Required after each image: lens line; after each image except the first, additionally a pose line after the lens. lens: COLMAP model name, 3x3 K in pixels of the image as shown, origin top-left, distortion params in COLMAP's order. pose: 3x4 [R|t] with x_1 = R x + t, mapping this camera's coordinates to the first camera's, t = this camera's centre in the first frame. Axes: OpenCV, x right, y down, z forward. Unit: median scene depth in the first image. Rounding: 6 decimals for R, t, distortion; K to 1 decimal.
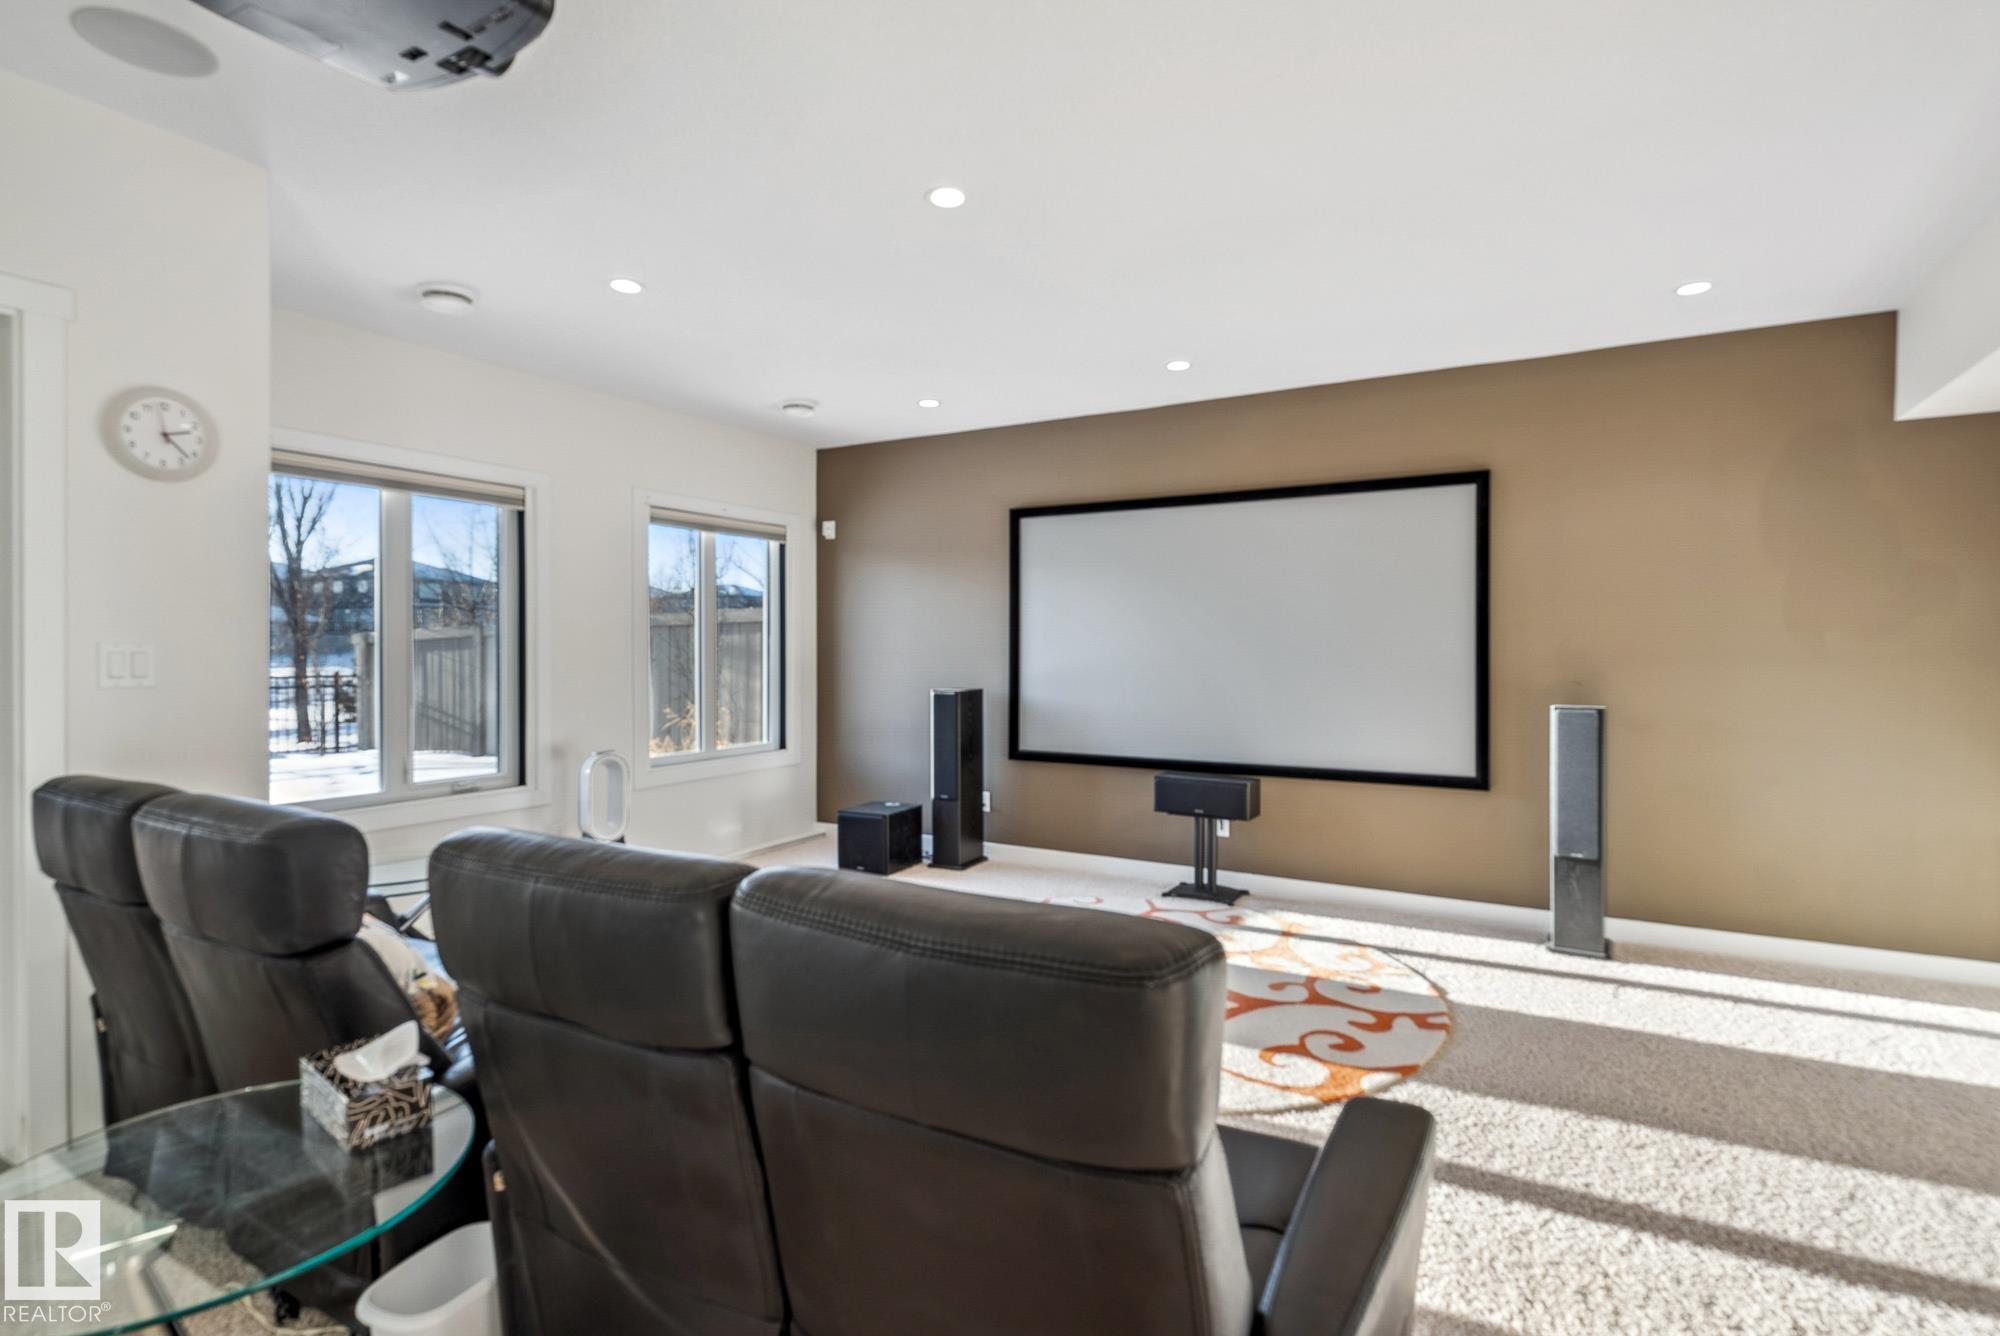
lens RADIAL K [[981.5, 0, 991.0], [0, 981.5, 672.6], [0, 0, 1]] dist [0.000359, -0.000182]
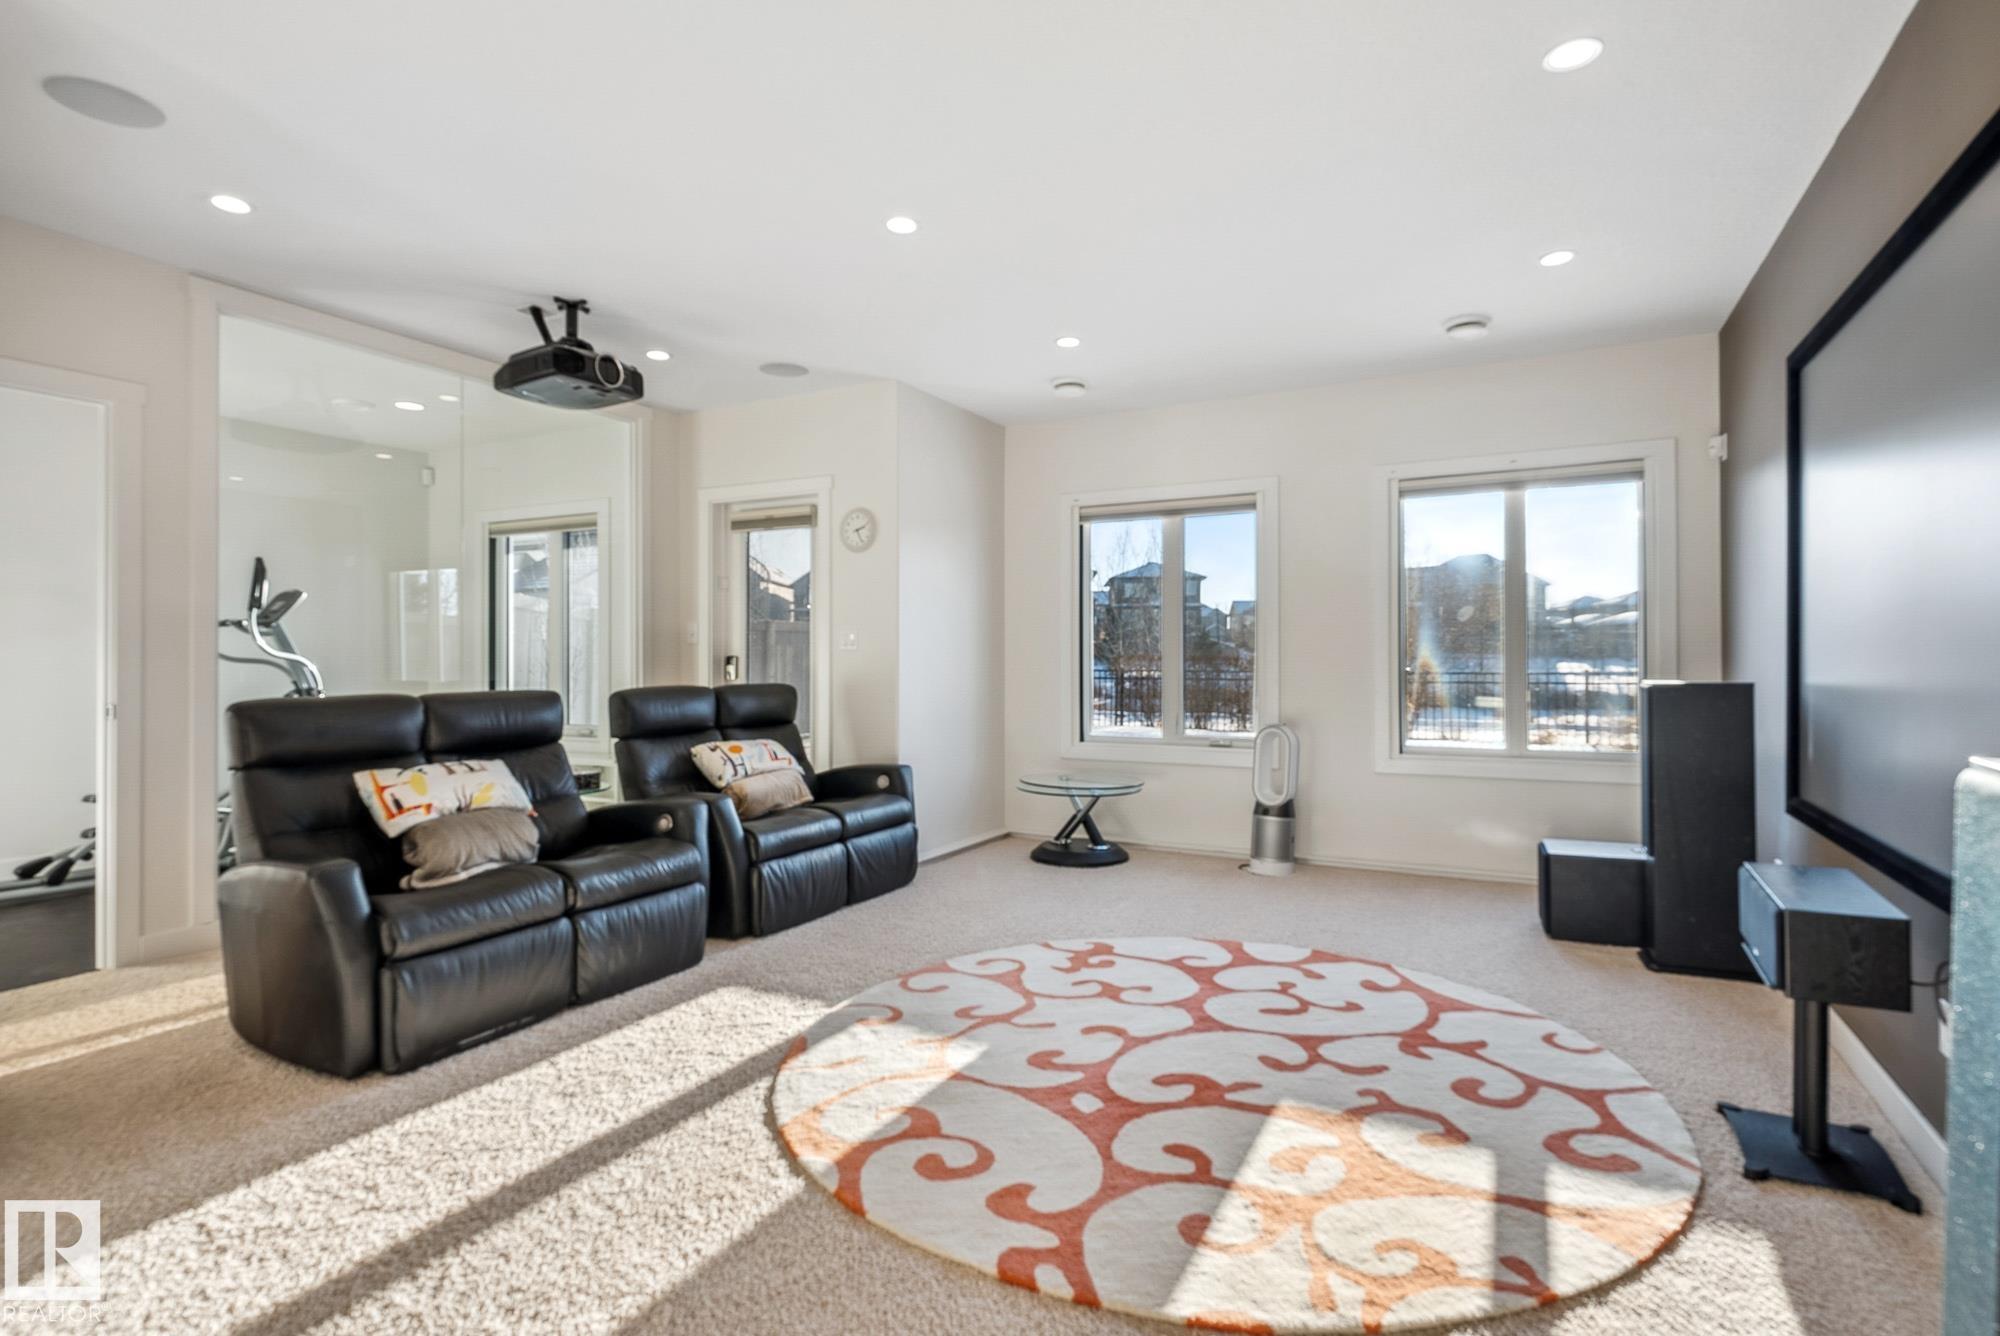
lens RADIAL K [[981.5, 0, 991.0], [0, 981.5, 672.6], [0, 0, 1]] dist [0.000359, -0.000182]
pose [[0.032386, 0.014159, -0.999375, 0.909339], [-0.021884, 0.999670, 0.013454, 0.020353], [0.999236, 0.021434, 0.032685, 0.876534]]
